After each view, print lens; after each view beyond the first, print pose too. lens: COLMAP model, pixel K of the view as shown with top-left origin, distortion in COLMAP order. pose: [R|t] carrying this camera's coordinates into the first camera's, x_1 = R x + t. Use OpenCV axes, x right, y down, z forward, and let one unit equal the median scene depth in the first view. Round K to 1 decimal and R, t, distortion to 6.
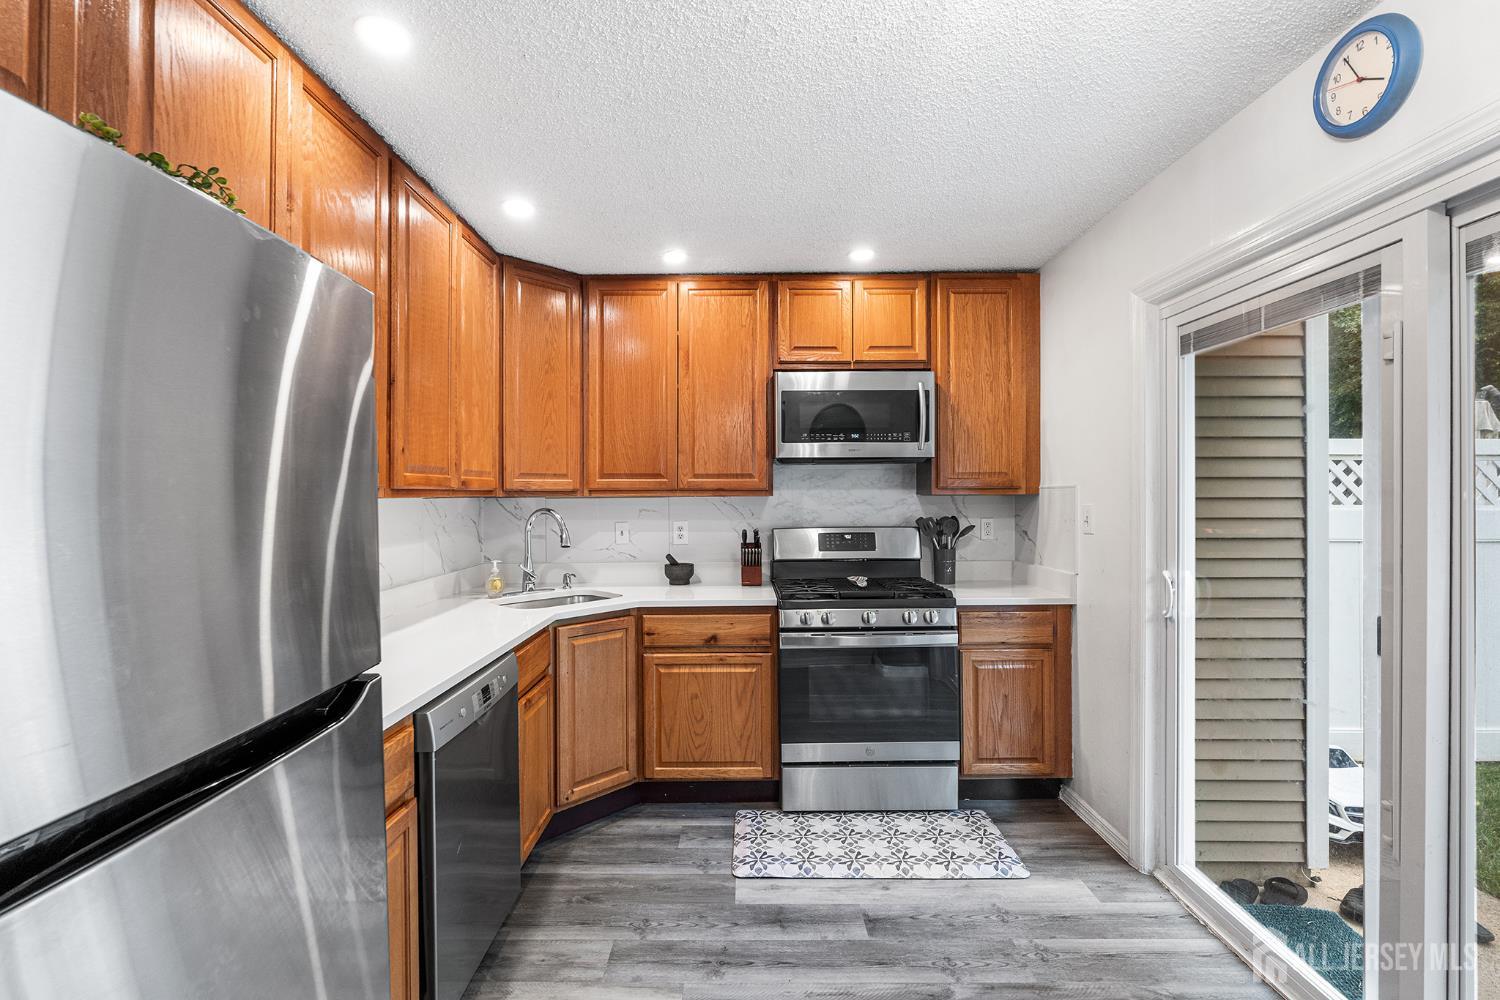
lens RADIAL K [[650.7, 0, 744.0], [0, 650.7, 492.5], [0, 0, 1]] dist [-0.001383, 0.000098]
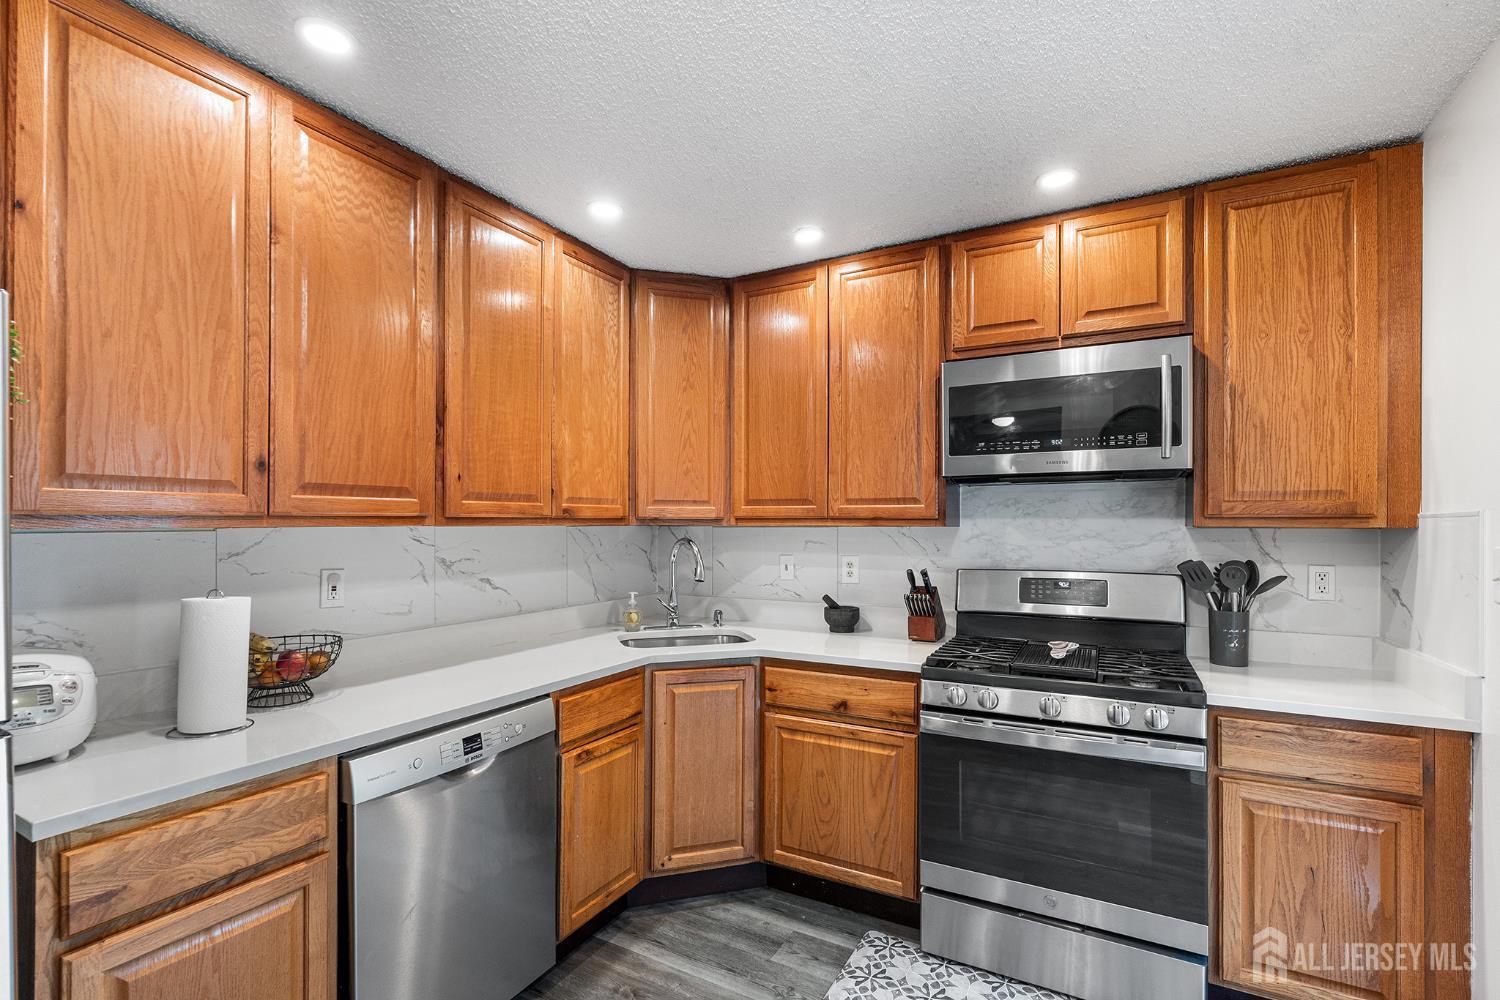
lens RADIAL K [[664.6, 0, 750.8], [0, 664.6, 520.8], [0, 0, 1]] dist [-0.002939, 0.000331]
pose [[0.880740, 0.004086, -0.473583, 0.234734], [-0.004202, 0.999991, 0.000815, -0.001354], [0.473582, 0.001272, 0.880749, 0.228020]]
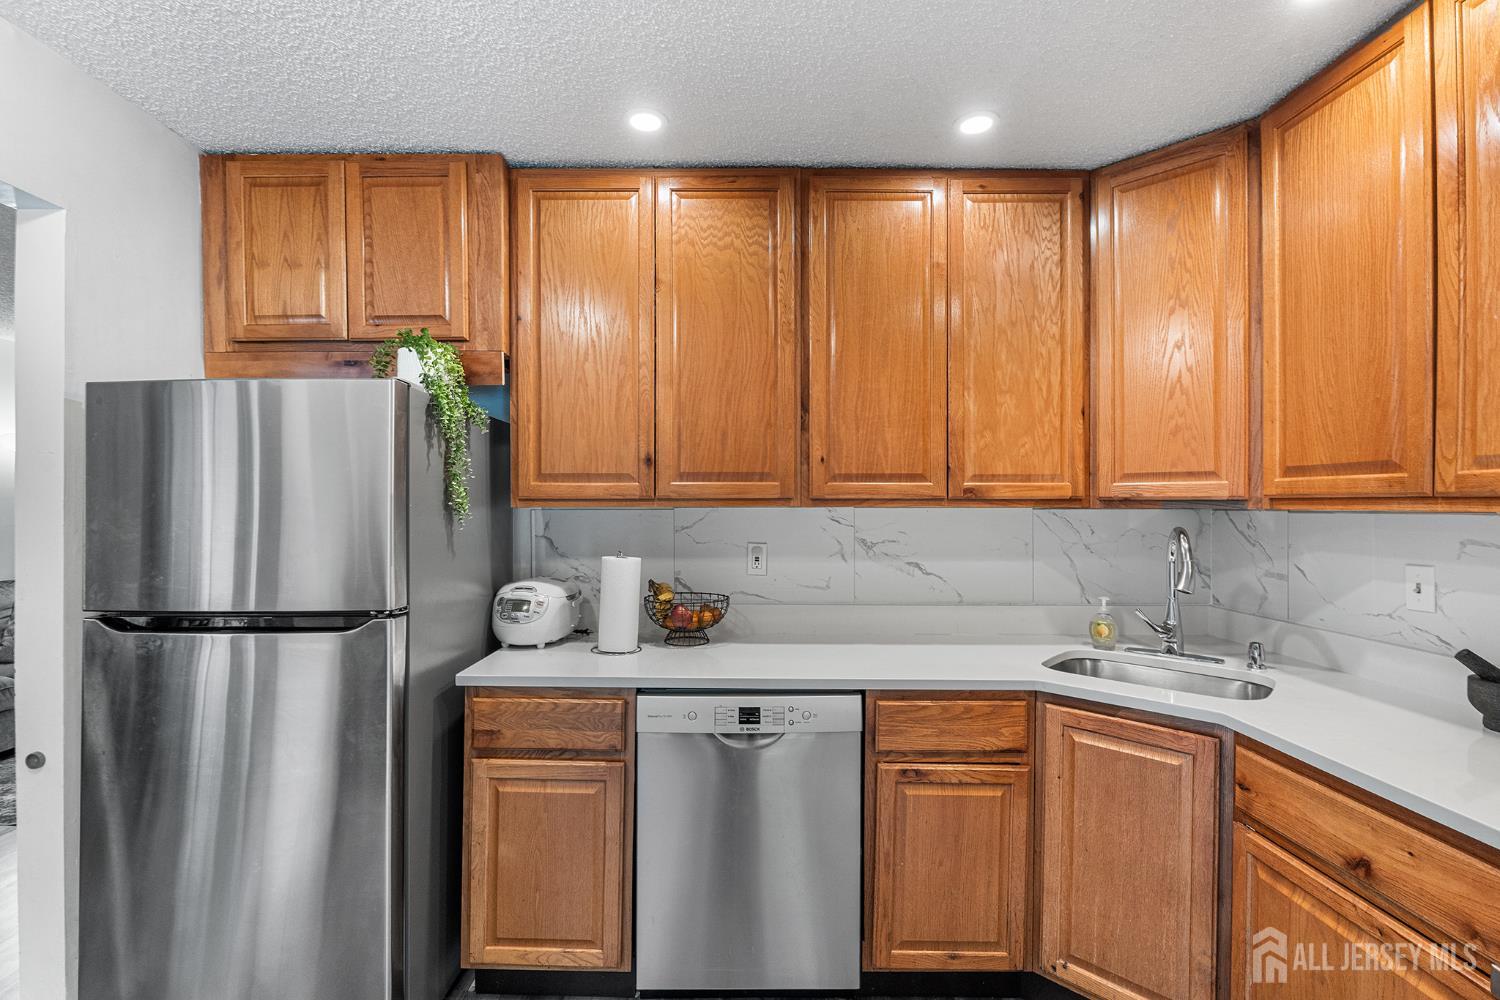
lens RADIAL K [[669.2, 0, 750.0], [0, 669.2, 500.0], [0, 0, 1]] dist [-0.001737, 0.000469]
pose [[0.017427, -0.000579, -0.999848, 0.355825], [-0.001412, 0.999999, -0.000604, -0.001457], [0.999847, 0.001422, 0.017426, 0.606280]]
